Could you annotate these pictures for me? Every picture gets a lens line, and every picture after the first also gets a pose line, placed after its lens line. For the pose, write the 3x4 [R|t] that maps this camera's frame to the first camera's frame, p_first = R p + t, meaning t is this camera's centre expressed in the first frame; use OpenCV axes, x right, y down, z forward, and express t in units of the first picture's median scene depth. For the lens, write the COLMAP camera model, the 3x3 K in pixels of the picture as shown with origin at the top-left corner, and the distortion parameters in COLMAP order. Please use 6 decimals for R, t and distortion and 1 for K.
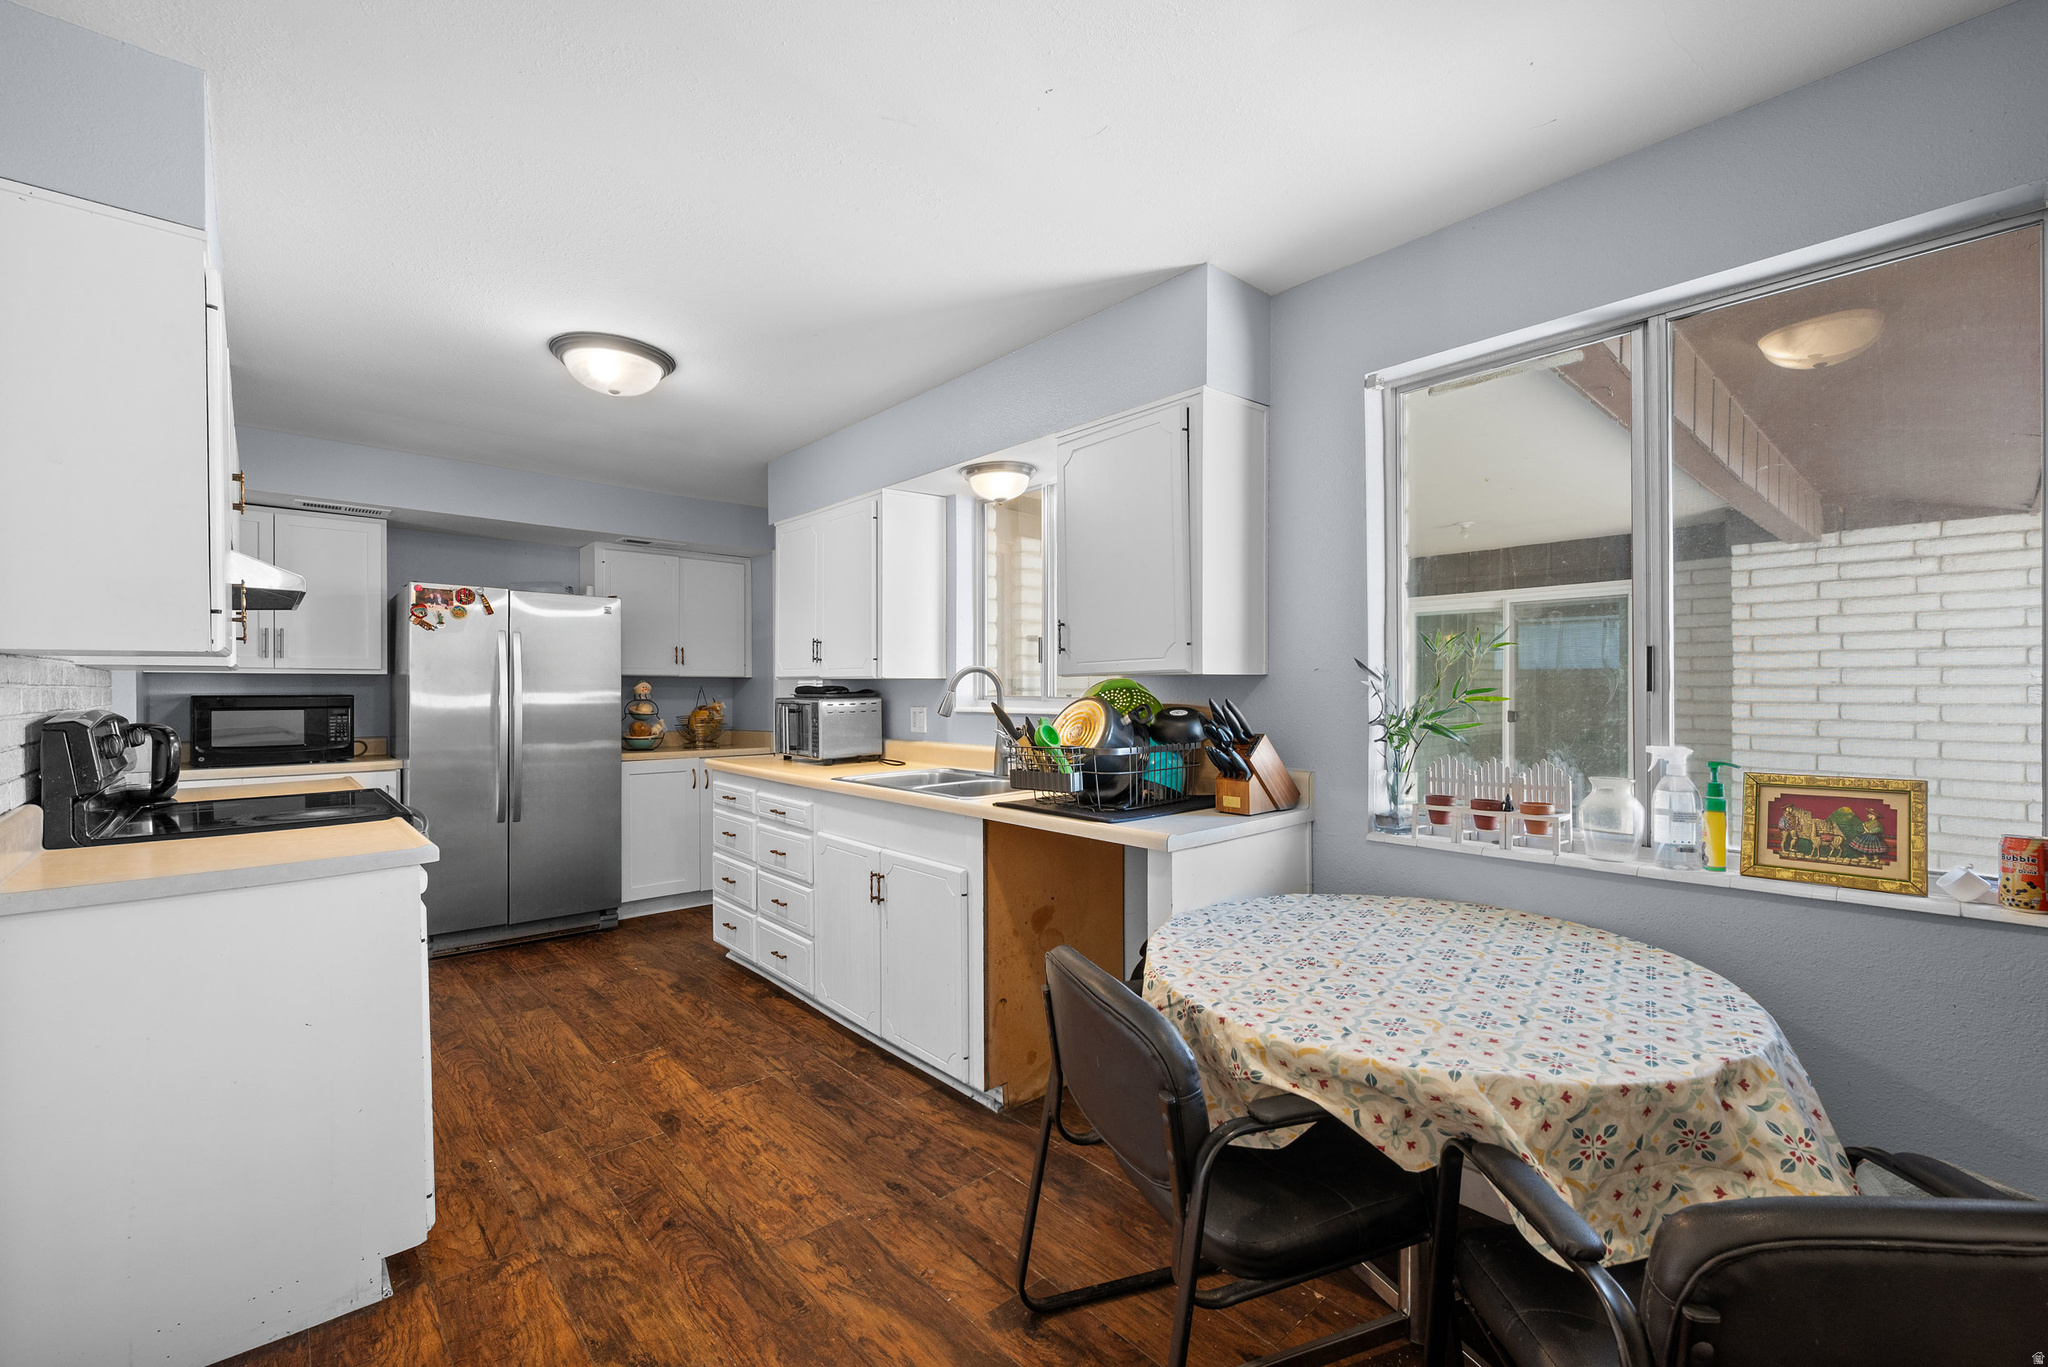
lens RADIAL K [[858.8, 0, 1024.8], [0, 858.8, 692.8], [0, 0, 1]] dist [-0.002682, -0.000323]
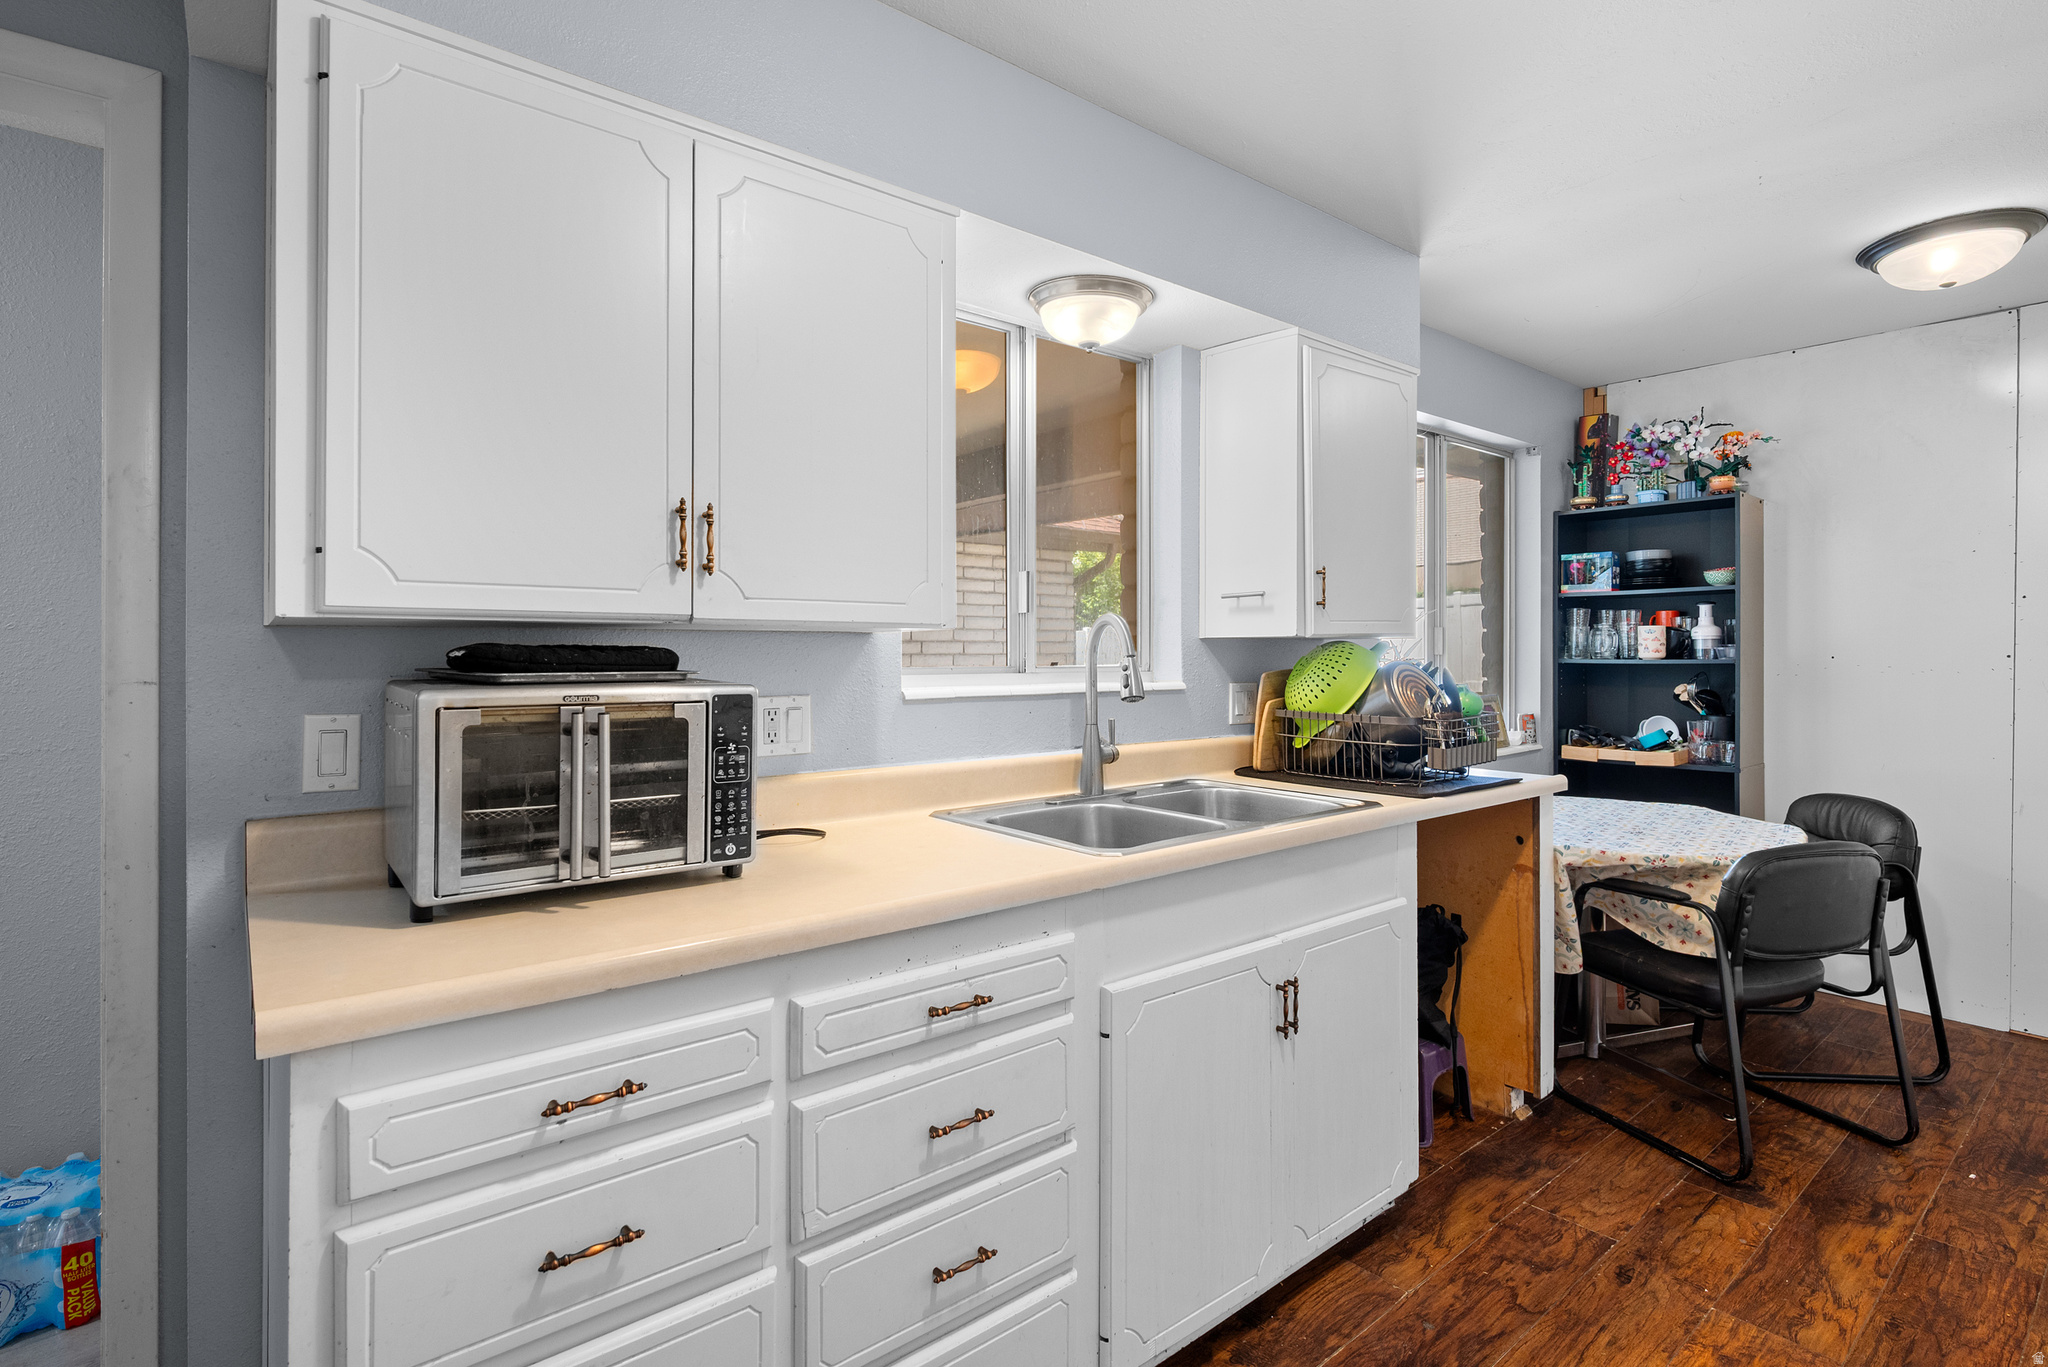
lens RADIAL K [[984.9, 0, 1030.2], [0, 984.9, 652.7], [0, 0, 1]] dist [-0.000317, 0.000986]
pose [[0.035637, 0.000918, 0.999364, -1.218105], [0.006767, 0.999976, -0.001160, -0.007894], [-0.999342, 0.006804, 0.035630, 1.697968]]
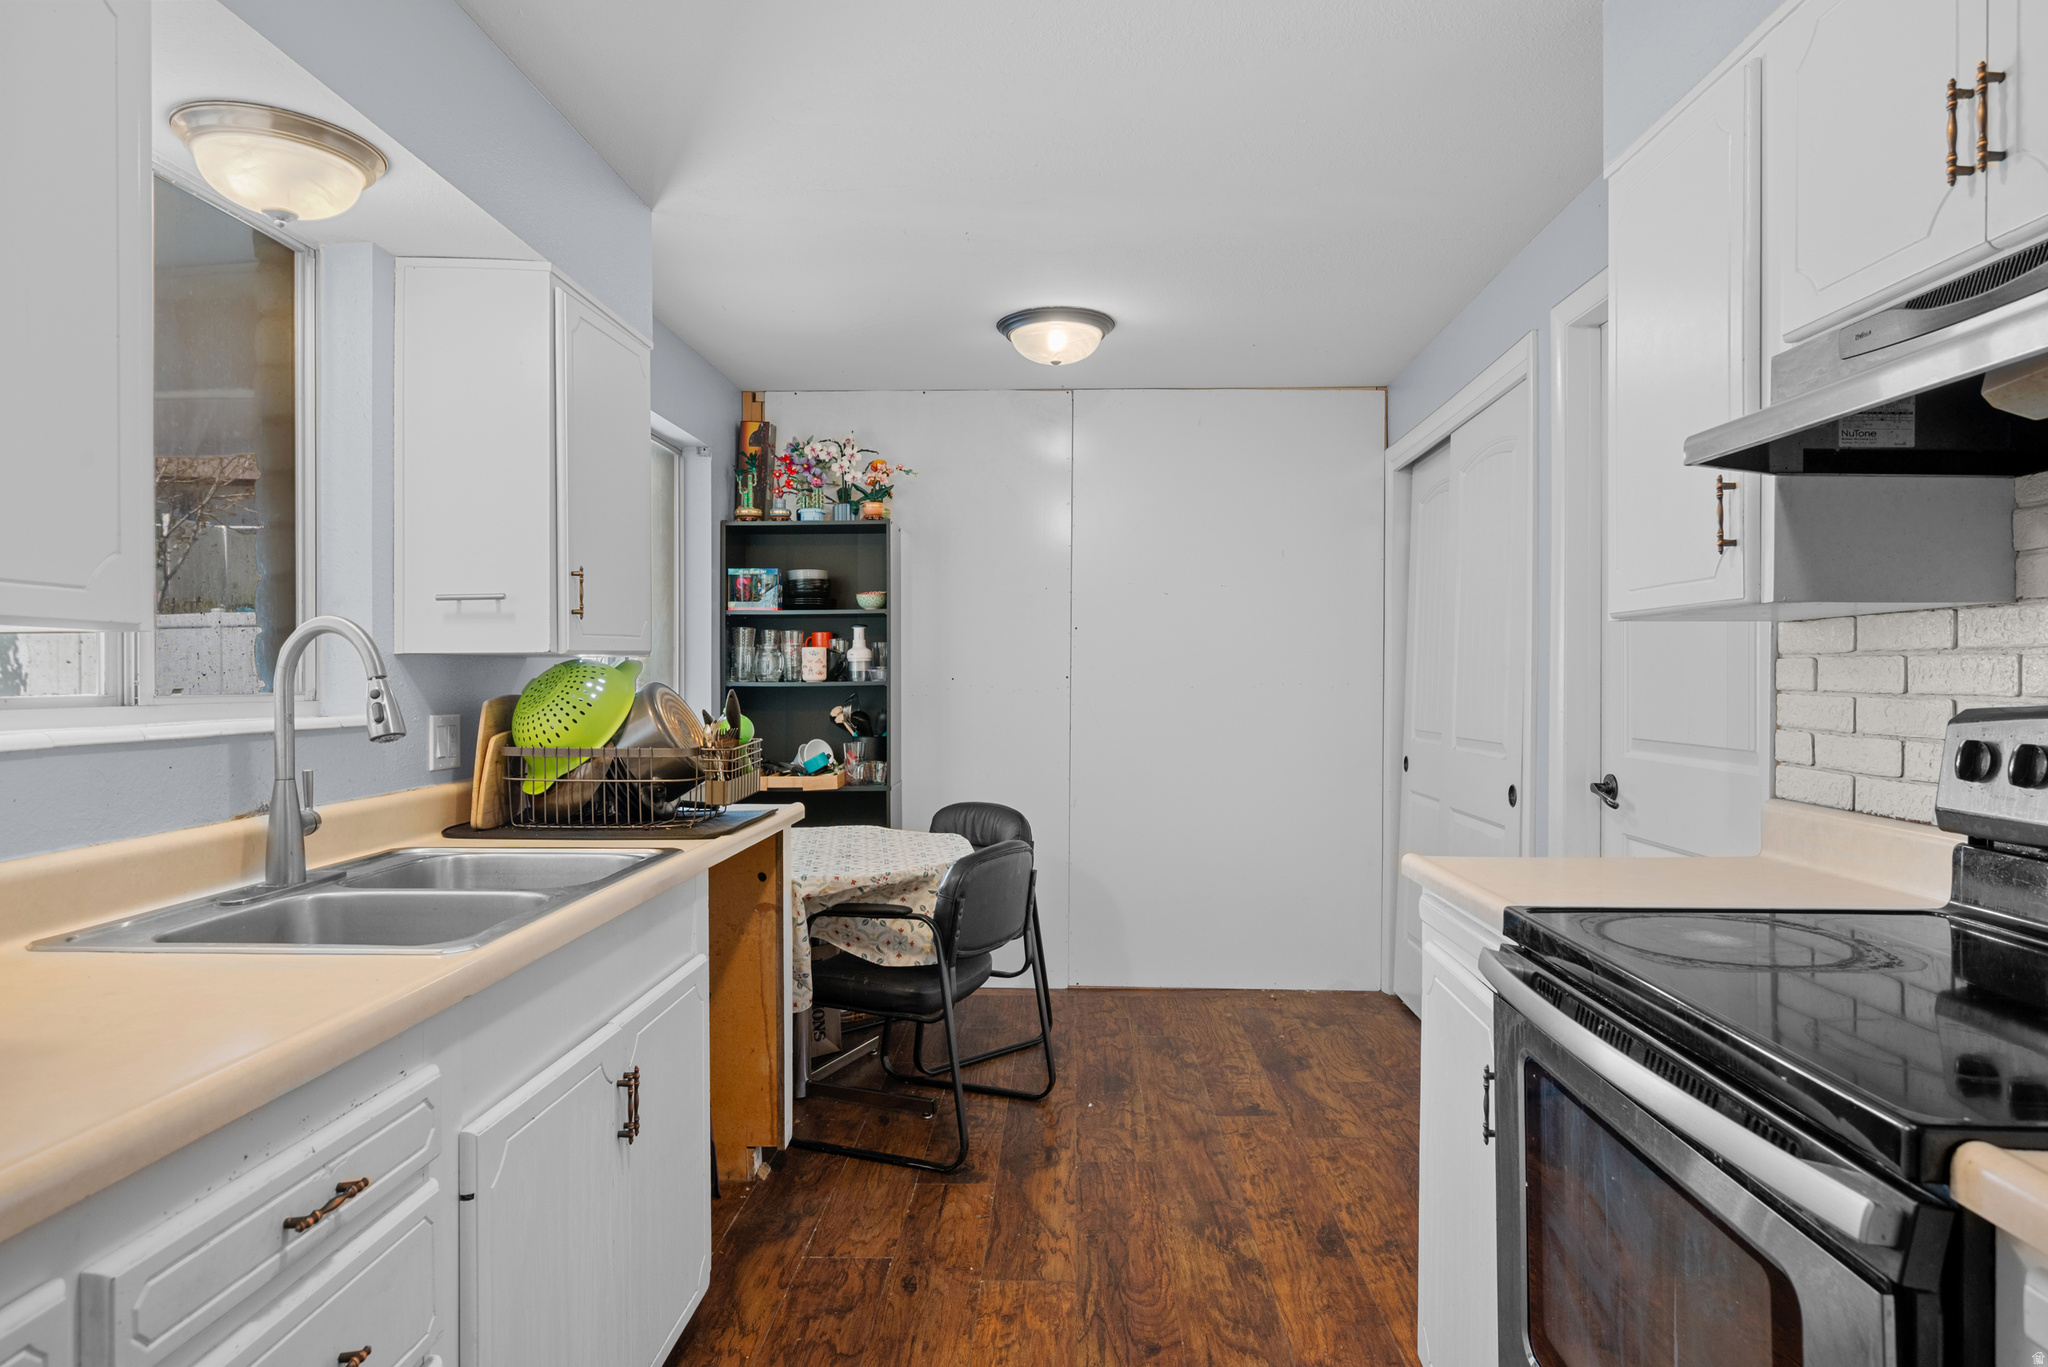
lens RADIAL K [[1220.0, 0, 1029.8], [0, 1220.0, 681.3], [0, 0, 1]] dist [0.003481, 0.000159]
pose [[-0.726076, 0.000309, 0.687614, -1.151340], [0.007784, 0.999940, 0.007770, -0.004796], [-0.687570, 0.010994, -0.726035, 1.965380]]
